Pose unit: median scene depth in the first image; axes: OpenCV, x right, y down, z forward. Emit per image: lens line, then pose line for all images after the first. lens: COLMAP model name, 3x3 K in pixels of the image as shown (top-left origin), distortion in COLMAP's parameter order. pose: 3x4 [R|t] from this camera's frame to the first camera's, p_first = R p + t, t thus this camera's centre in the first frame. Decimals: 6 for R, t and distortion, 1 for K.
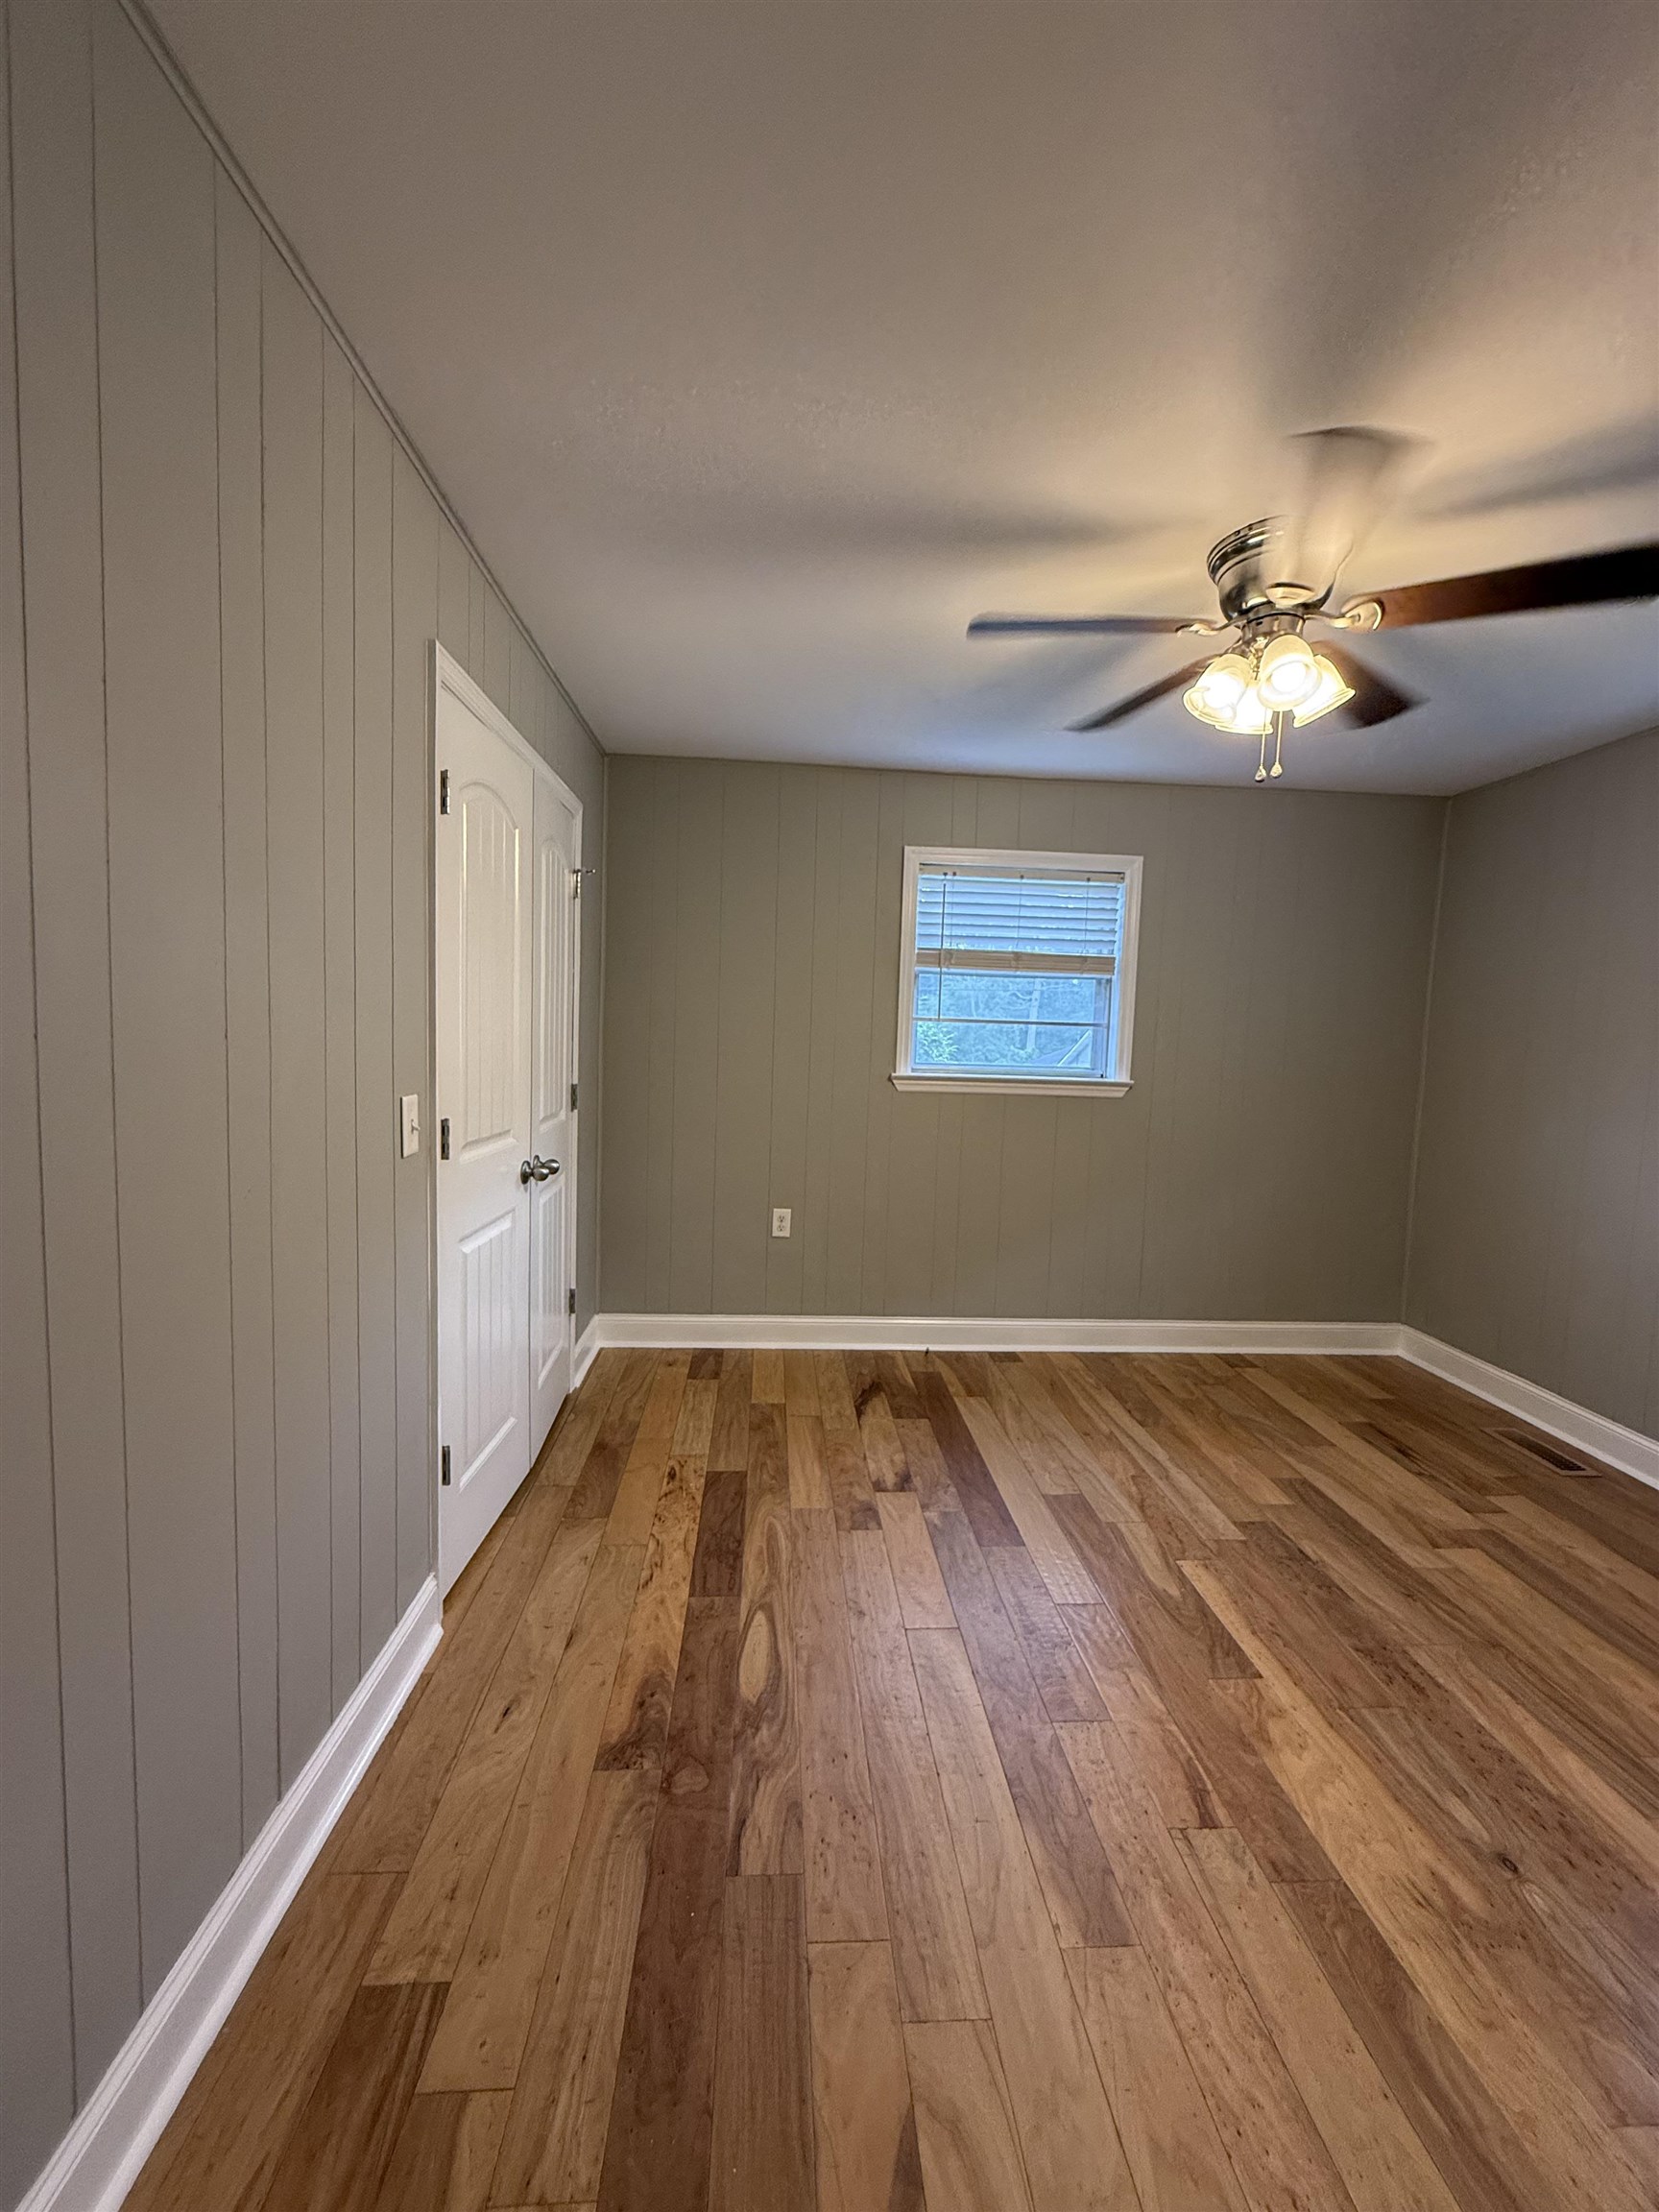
lens RADIAL K [[886.6, 0, 828.3], [0, 886.6, 1100.5], [0, 0, 1]] dist [-0.000313, 0.000273]
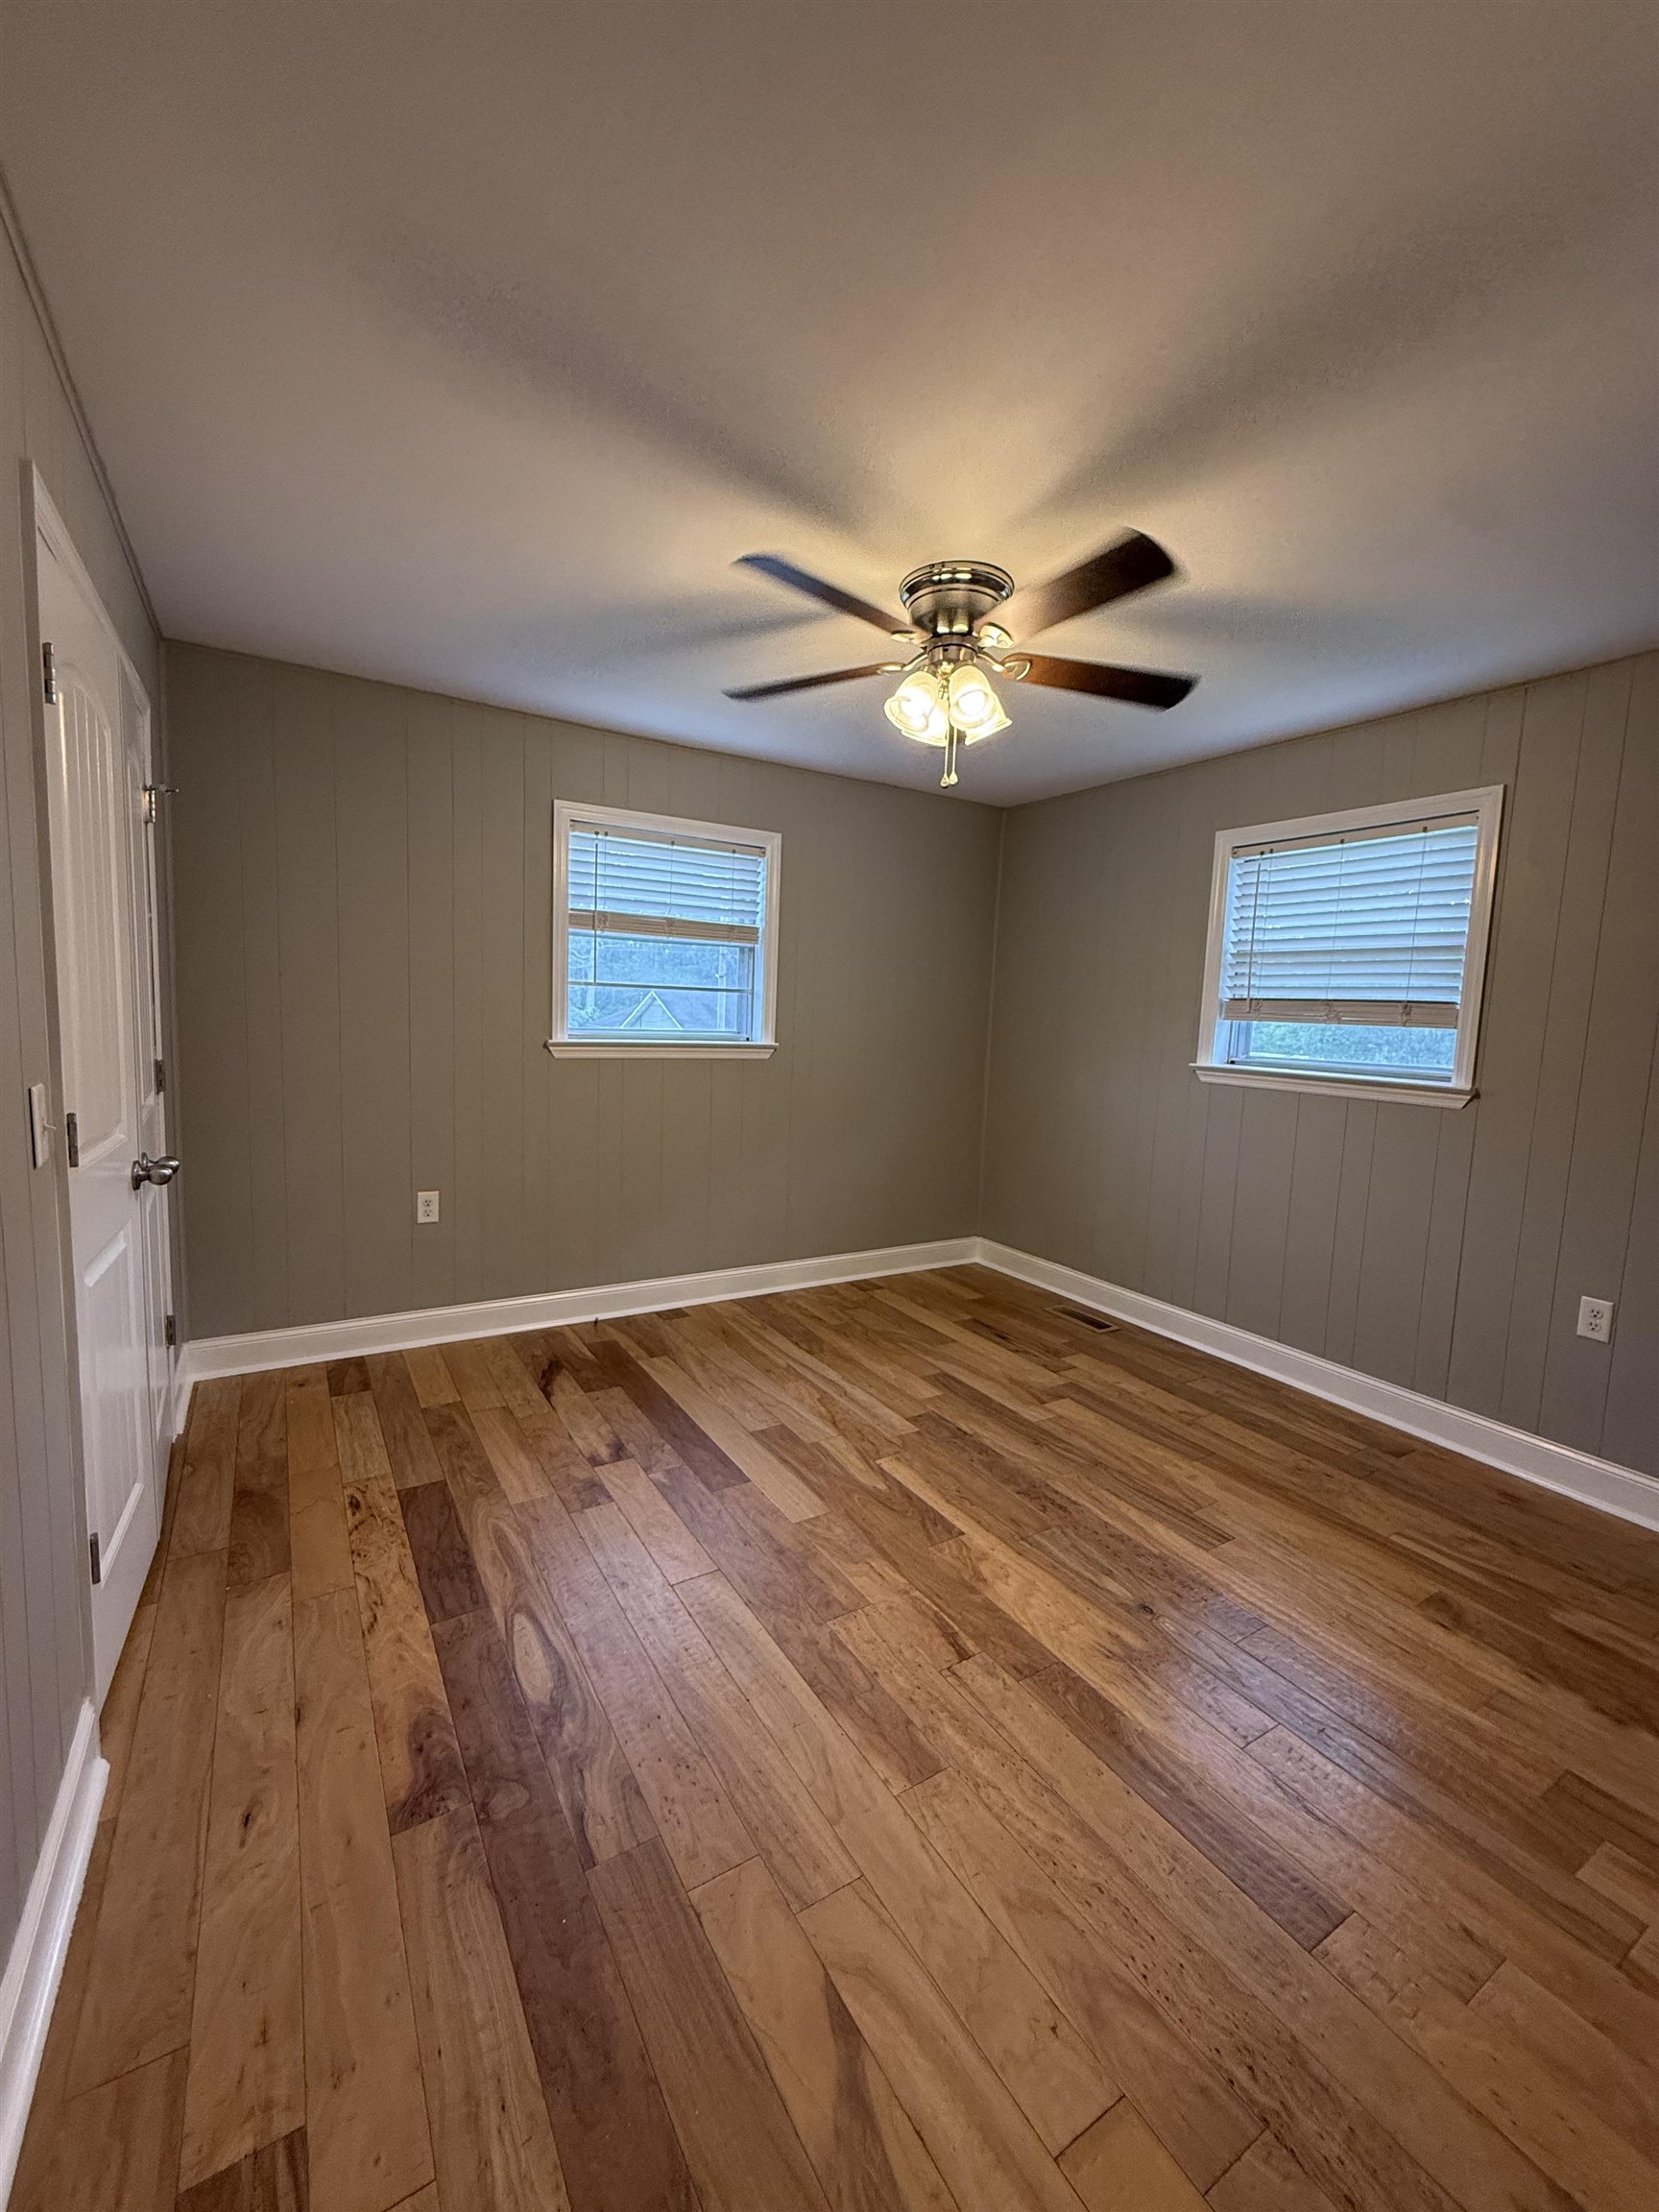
lens RADIAL K [[886.6, 0, 828.3], [0, 886.6, 1100.5], [0, 0, 1]] dist [-0.000313, 0.000273]
pose [[0.883236, -0.047007, 0.466567, -0.175992], [0.026245, 0.998359, 0.050904, -0.009838], [-0.468194, -0.032715, 0.883020, 0.023197]]
